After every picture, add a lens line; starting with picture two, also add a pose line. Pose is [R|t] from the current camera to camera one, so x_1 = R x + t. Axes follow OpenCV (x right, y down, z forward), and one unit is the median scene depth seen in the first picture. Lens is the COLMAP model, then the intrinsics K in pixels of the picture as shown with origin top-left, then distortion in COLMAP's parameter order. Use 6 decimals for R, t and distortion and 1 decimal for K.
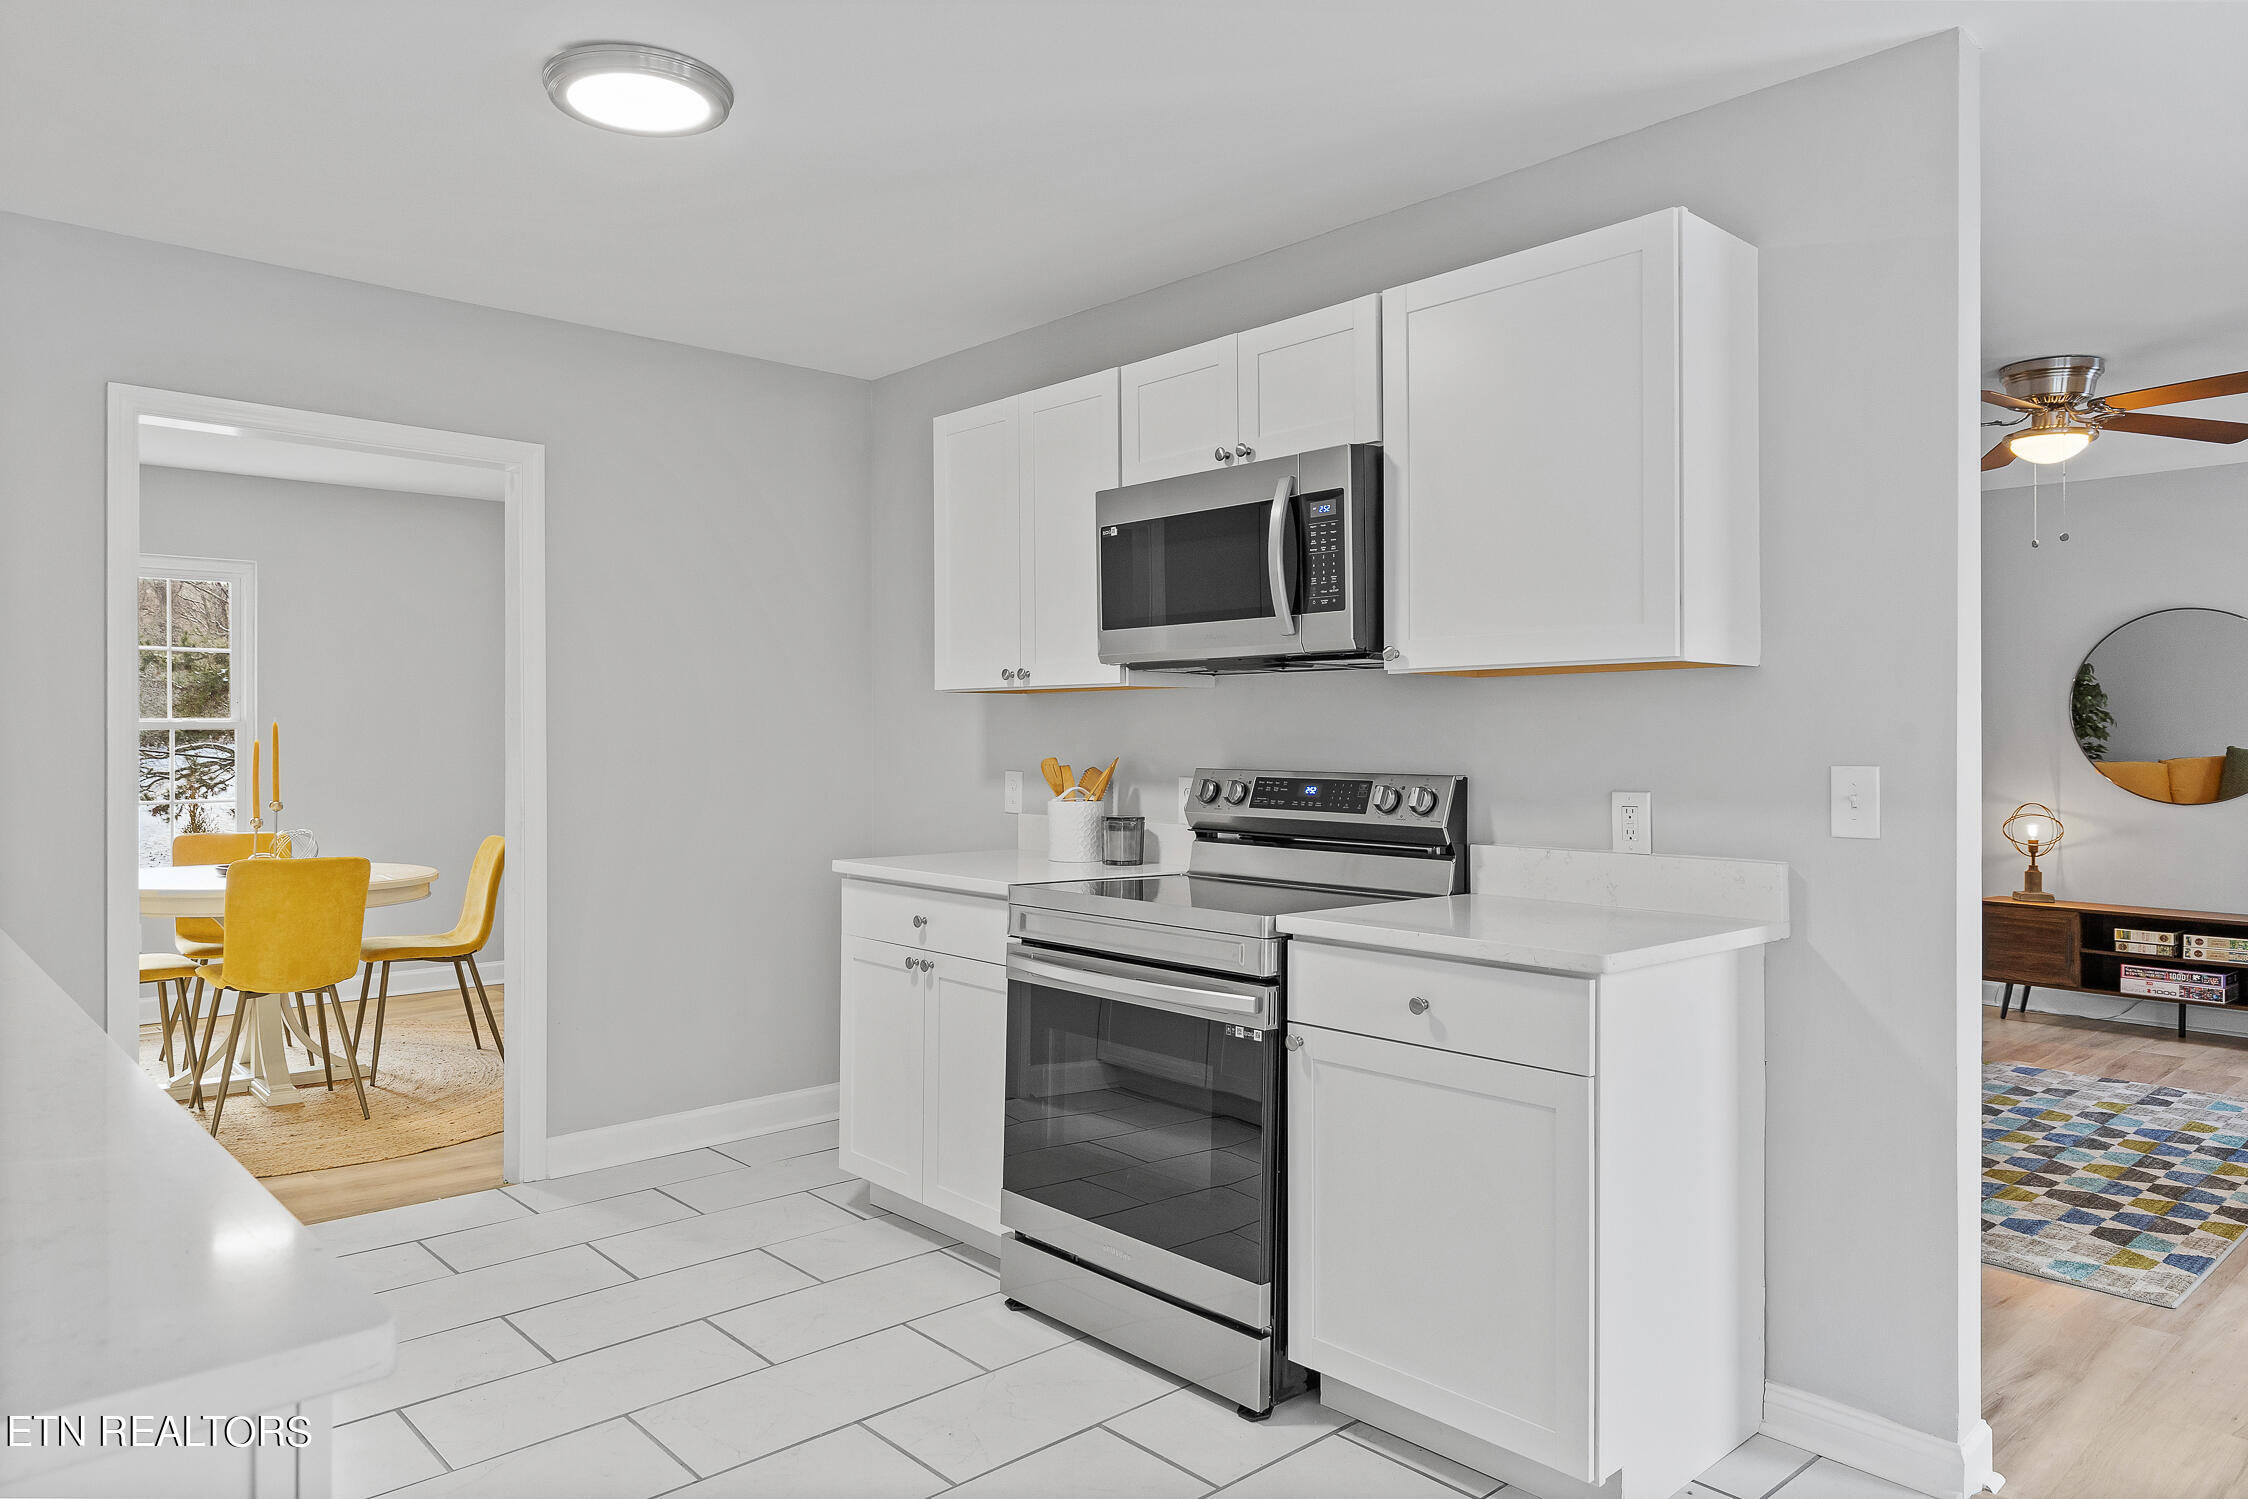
lens RADIAL K [[1444.1, 0, 1111.9], [0, 1444.1, 734.3], [0, 0, 1]] dist [0.017033, -0.004697]
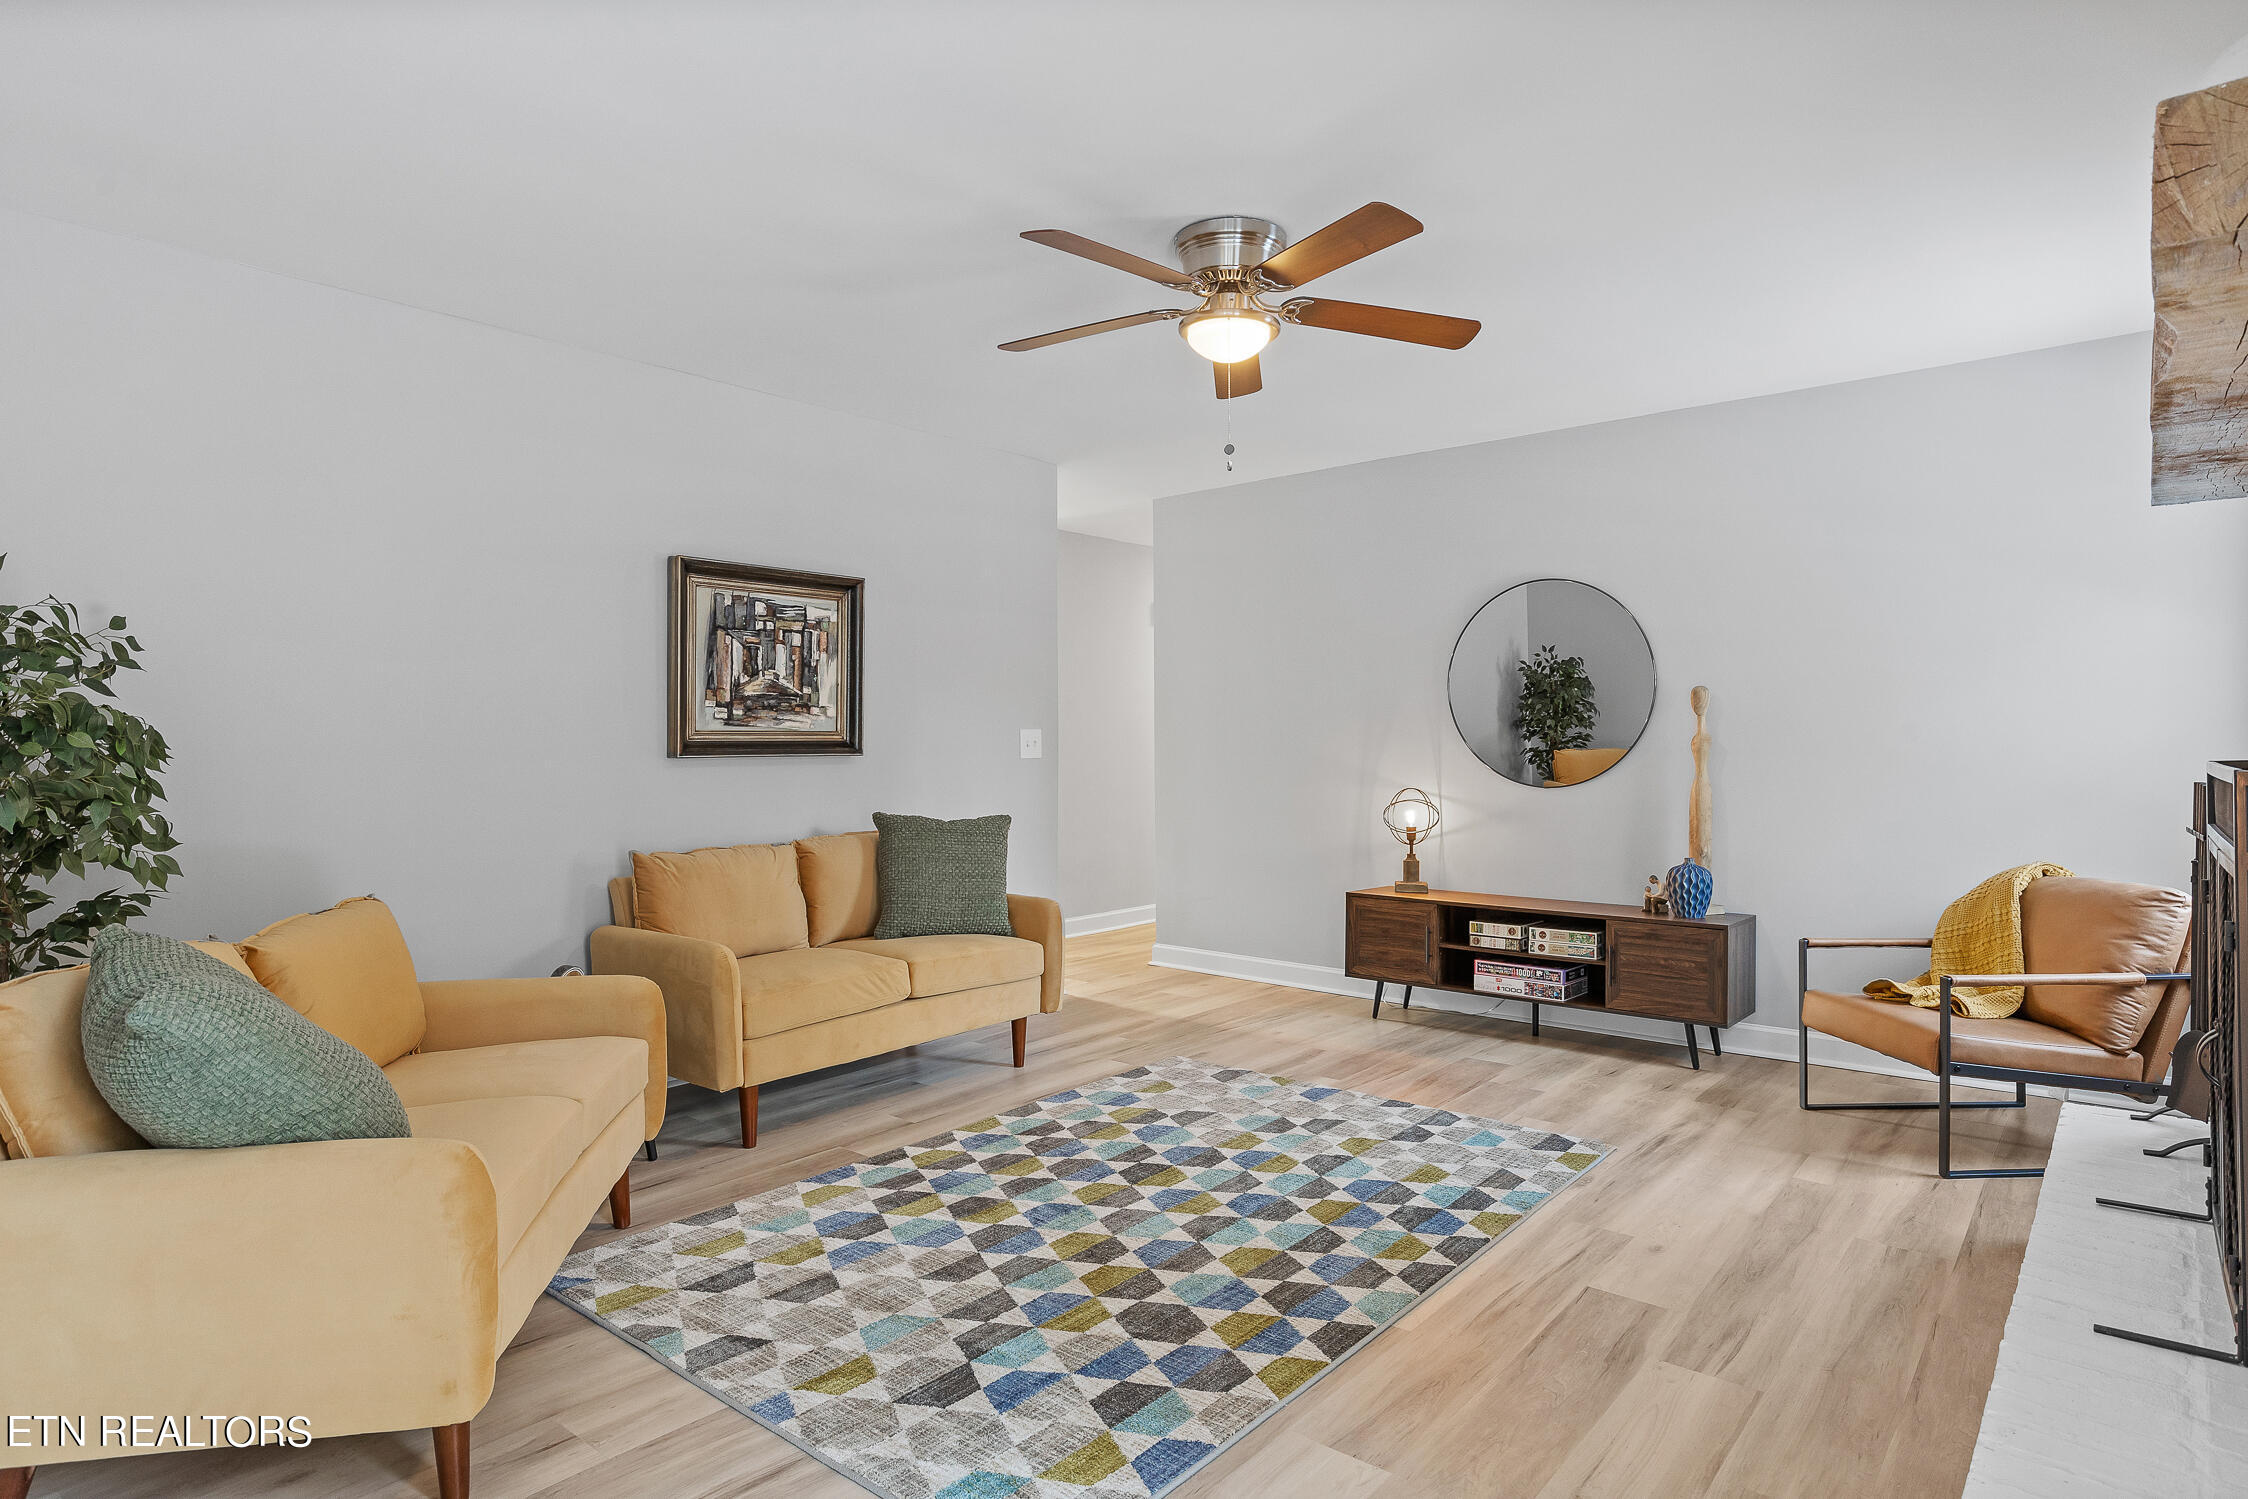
lens RADIAL K [[1241.4, 0, 1130.3], [0, 1241.4, 744.8], [0, 0, 1]] dist [0.005569, -0.001104]
pose [[0.989653, -0.001052, 0.143481, 0.312290], [-0.000004, 0.999973, 0.007360, 0.012499], [-0.143485, -0.007284, 0.989626, 0.211445]]
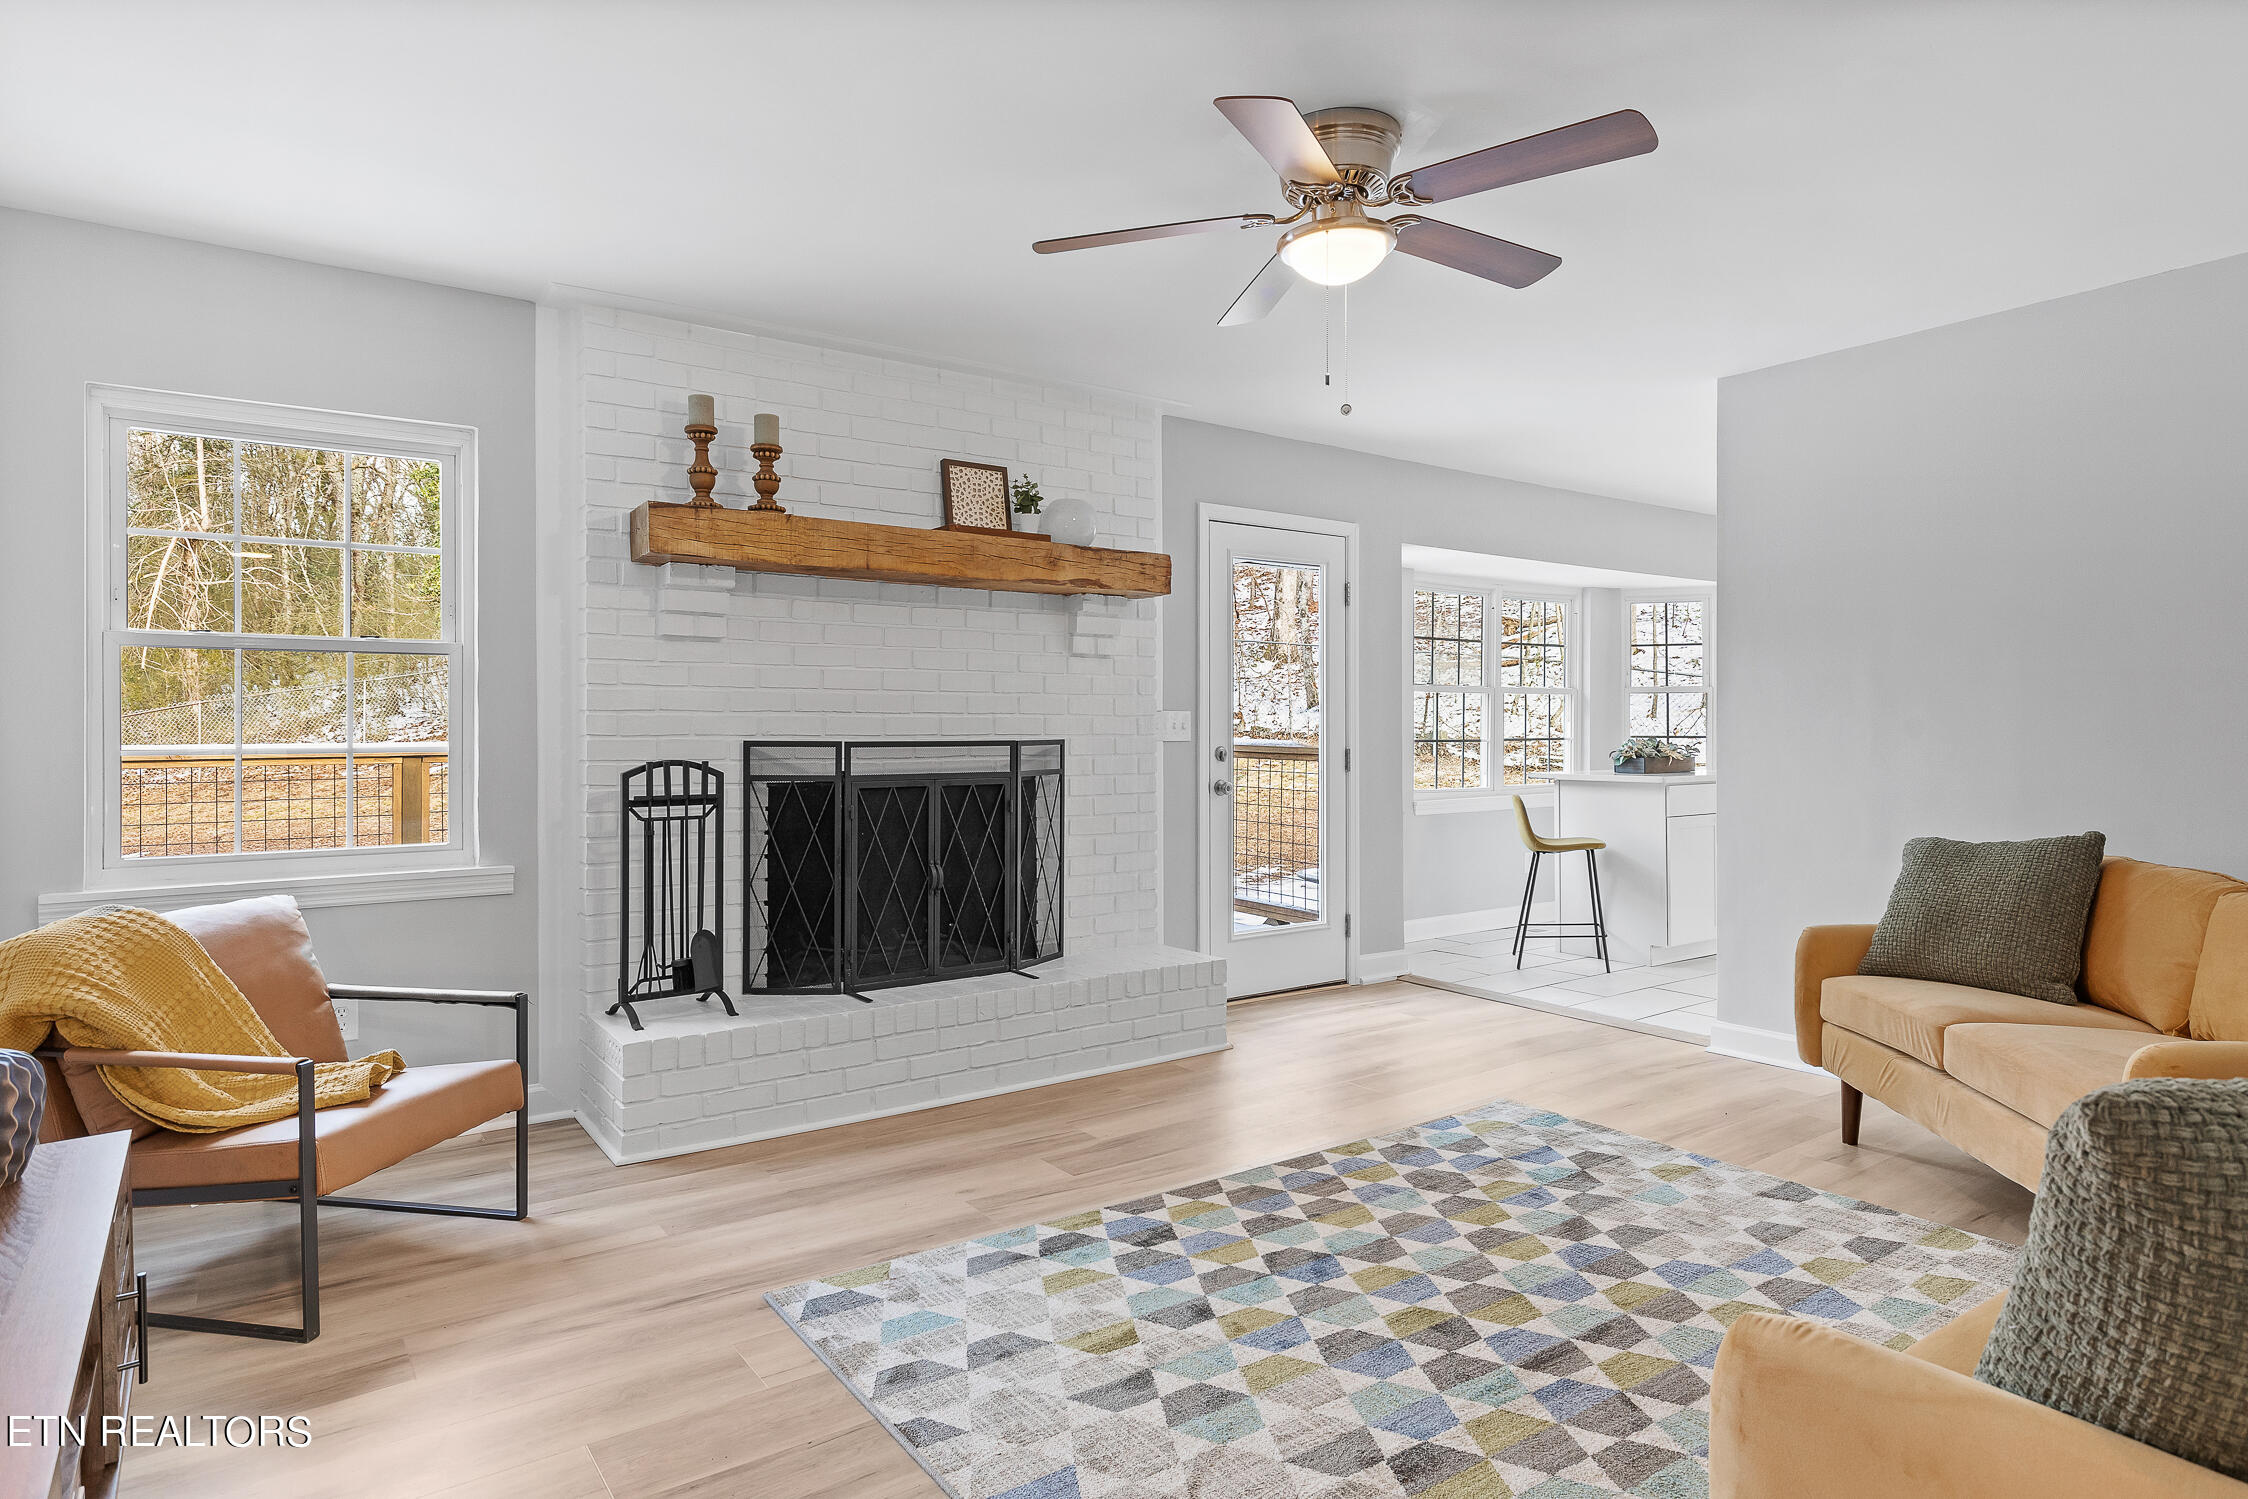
lens RADIAL K [[1241.4, 0, 1117.2], [0, 1241.4, 744.7], [0, 0, 1]] dist [0.005569, -0.001104]
pose [[-0.992010, 0.004088, 0.126091, 0.428394], [0.004894, 0.999969, 0.006088, 0.017285], [-0.126062, 0.006656, -0.992000, 1.011851]]
